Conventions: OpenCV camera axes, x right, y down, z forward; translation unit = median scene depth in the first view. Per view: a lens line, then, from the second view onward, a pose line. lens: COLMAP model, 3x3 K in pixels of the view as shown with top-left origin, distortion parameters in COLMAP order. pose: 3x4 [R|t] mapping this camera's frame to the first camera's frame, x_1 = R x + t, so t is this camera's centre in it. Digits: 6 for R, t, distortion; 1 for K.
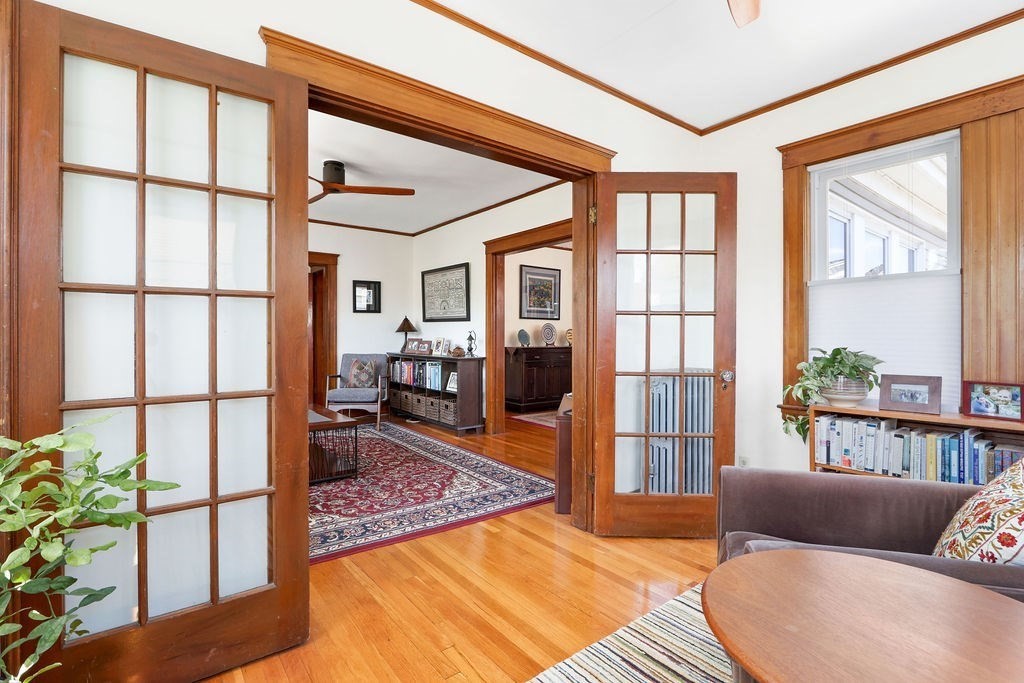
lens RADIAL K [[481.4, 0, 516.5], [0, 481.4, 340.2], [0, 0, 1]] dist [-0.009266, -0.000252]
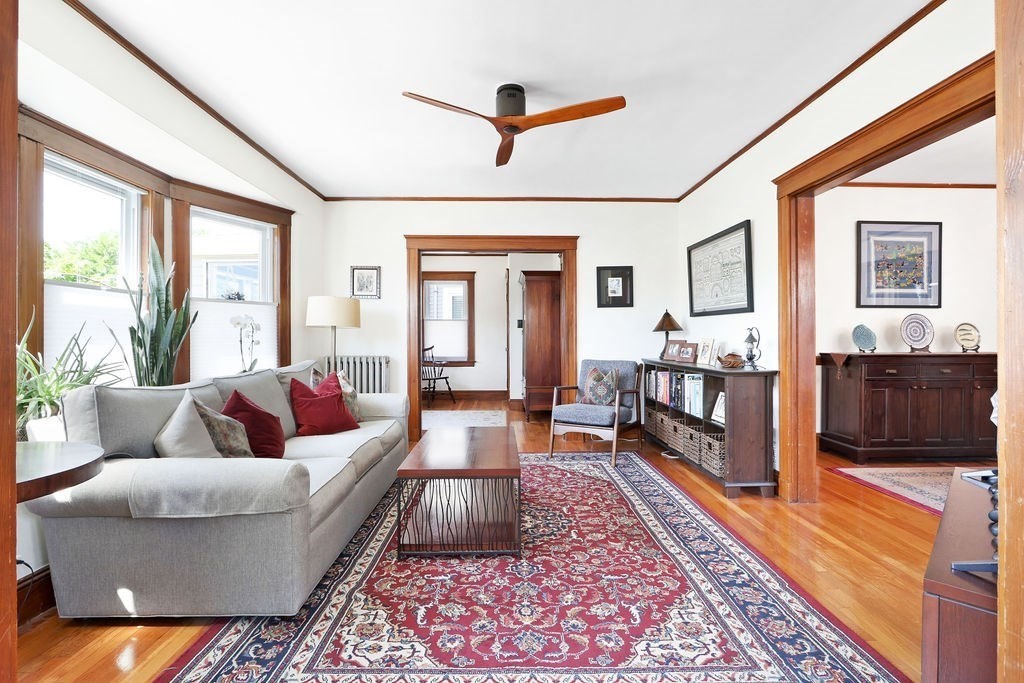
lens RADIAL K [[481.4, 0, 516.5], [0, 481.4, 340.2], [0, 0, 1]] dist [-0.009266, -0.000252]
pose [[0.803687, -0.003779, -0.595040, 0.029036], [0.000060, 0.999980, -0.006269, 0.001206], [0.595052, 0.005003, 0.803672, 0.318389]]
